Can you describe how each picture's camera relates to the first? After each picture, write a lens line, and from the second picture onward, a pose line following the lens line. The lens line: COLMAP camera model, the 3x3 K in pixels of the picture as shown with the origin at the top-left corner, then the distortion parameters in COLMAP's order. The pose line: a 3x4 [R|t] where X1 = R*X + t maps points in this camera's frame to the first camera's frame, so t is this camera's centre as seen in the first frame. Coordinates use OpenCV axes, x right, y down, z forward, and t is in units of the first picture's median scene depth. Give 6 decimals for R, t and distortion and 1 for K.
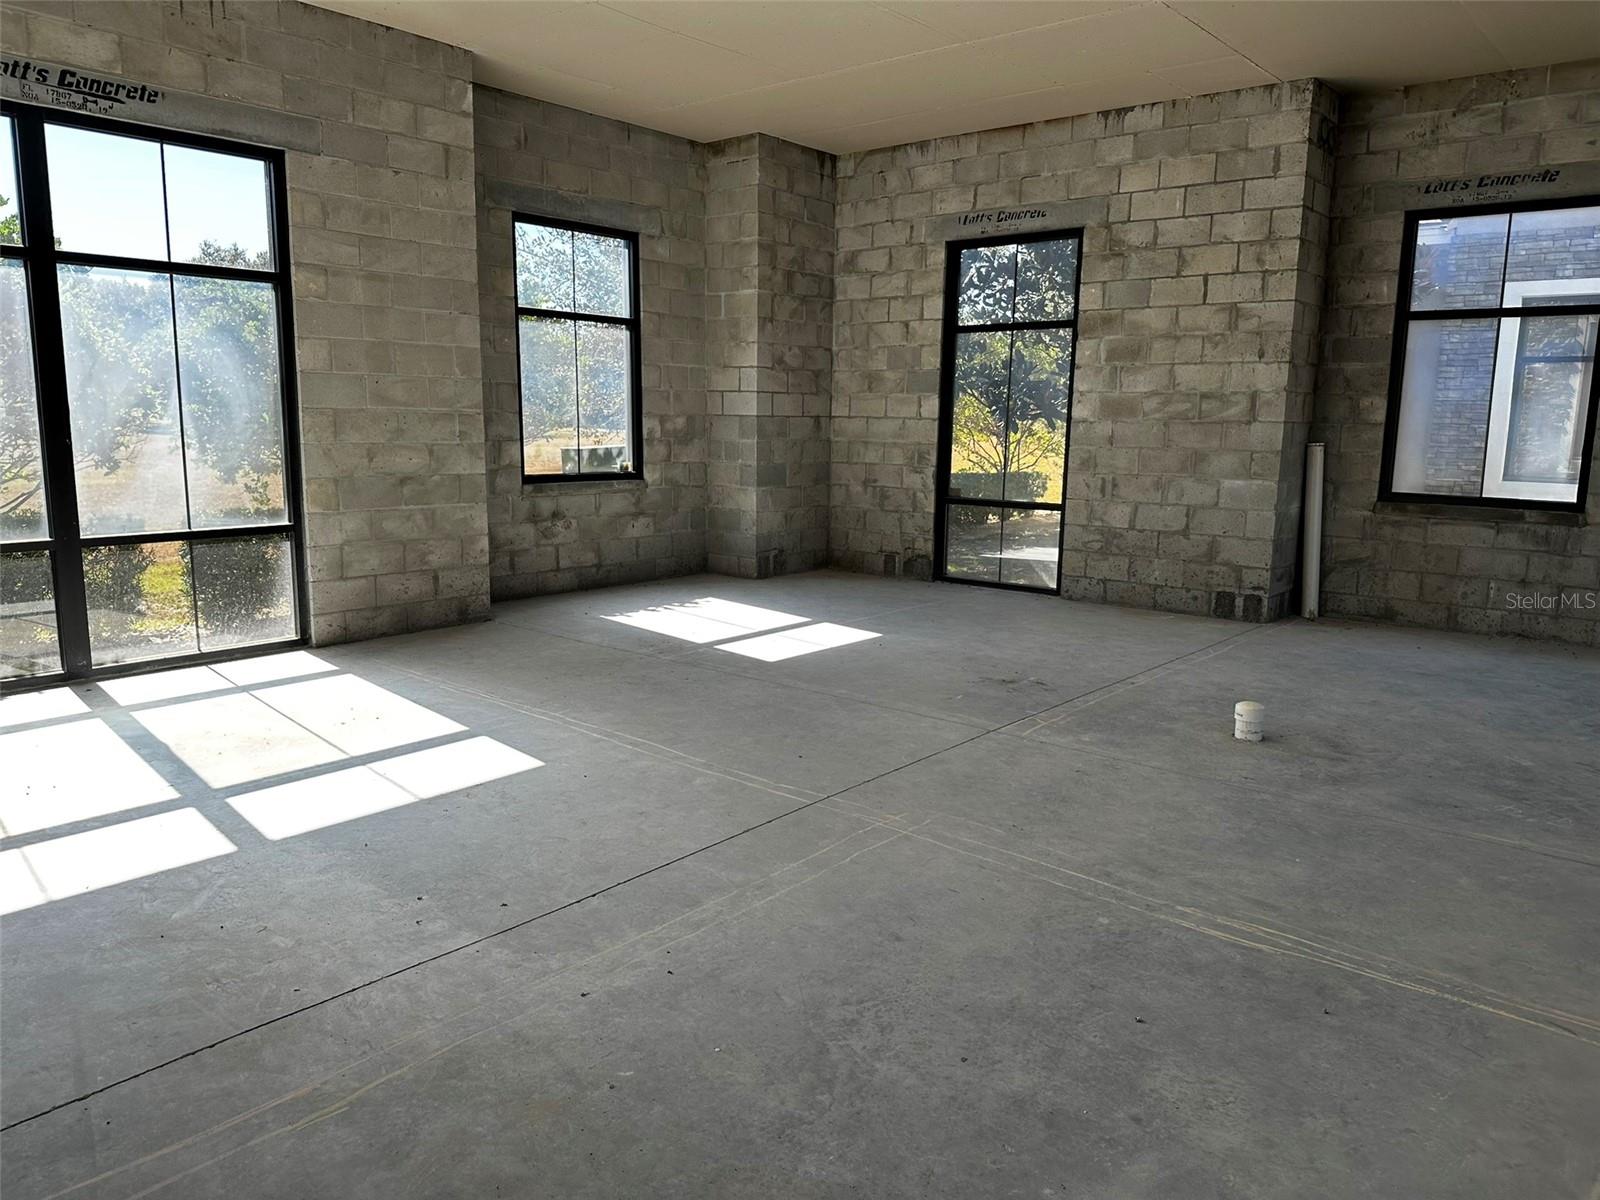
lens RADIAL K [[1150.4, 0, 796.7], [0, 1150.4, 604.5], [0, 0, 1]] dist [0.101390, -0.160778]
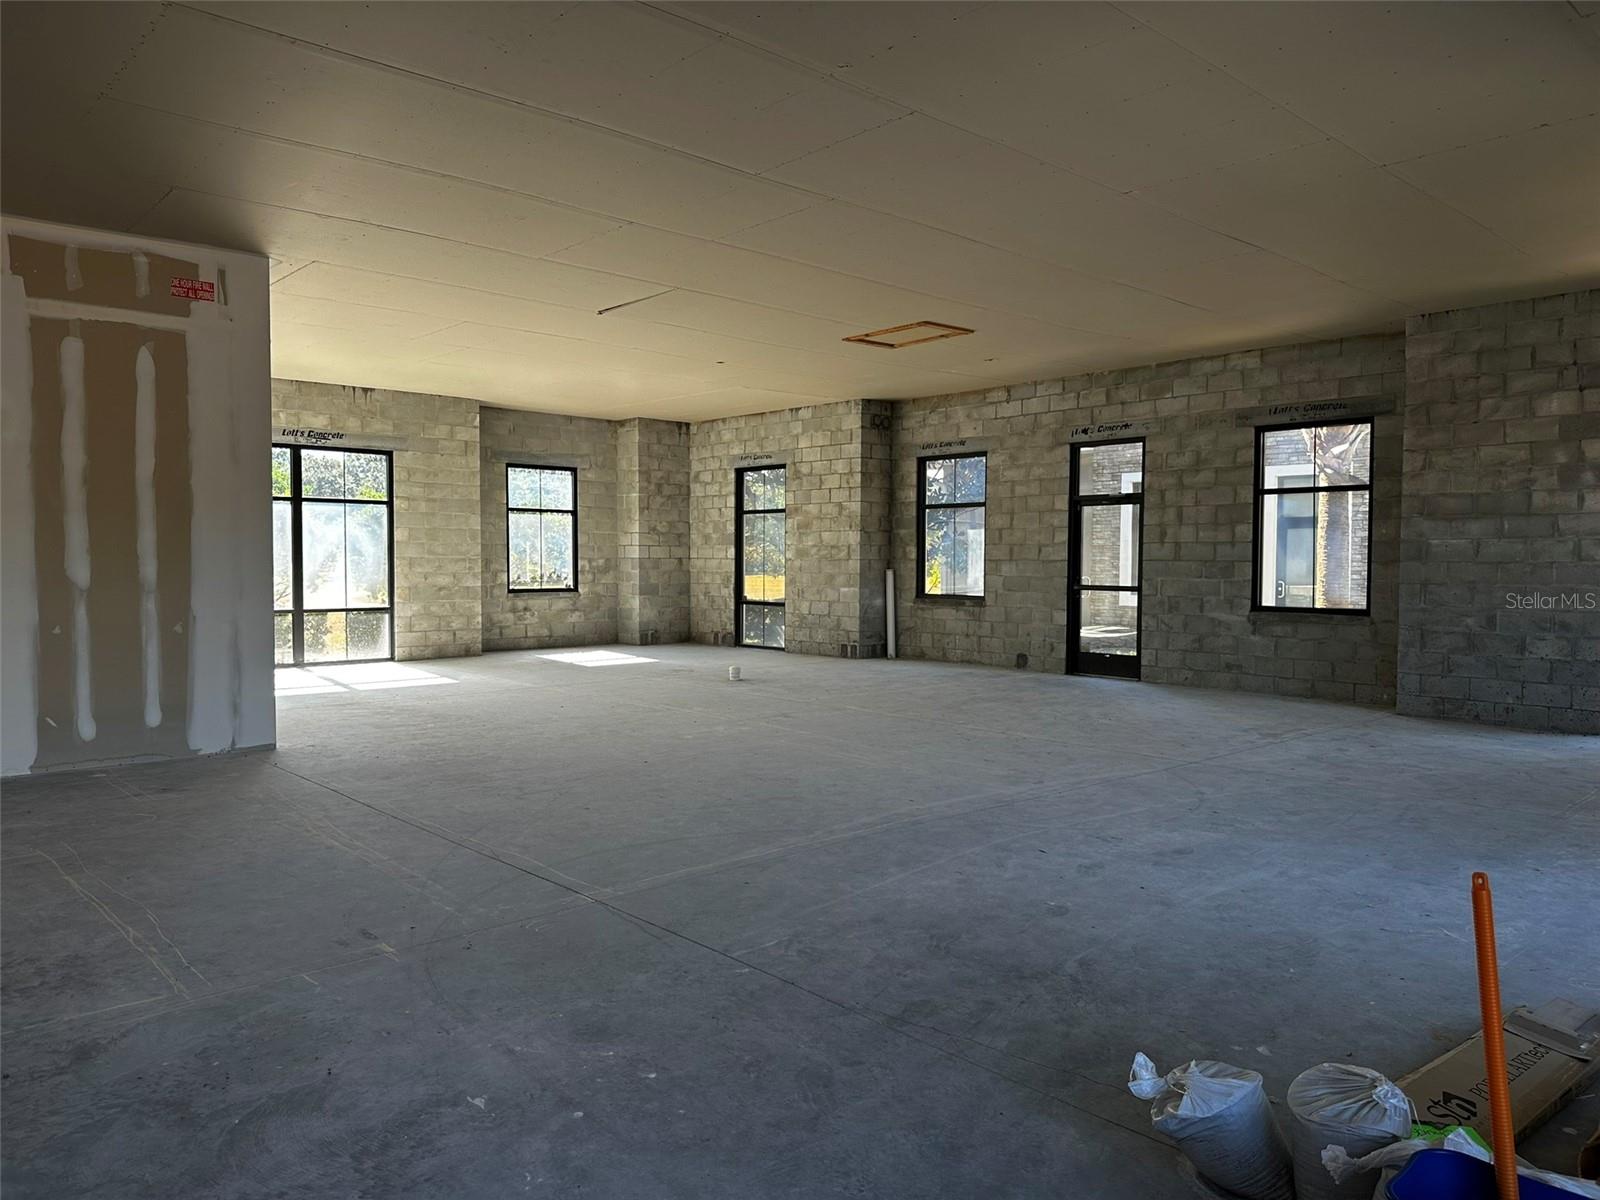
lens RADIAL K [[1150.4, 0, 796.7], [0, 1150.4, 604.5], [0, 0, 1]] dist [0.101390, -0.160778]
pose [[0.991532, -0.005409, -0.129753, 0.513894], [-0.010843, 0.992195, -0.124220, 0.157501], [0.129412, 0.124575, 0.983734, -0.895022]]
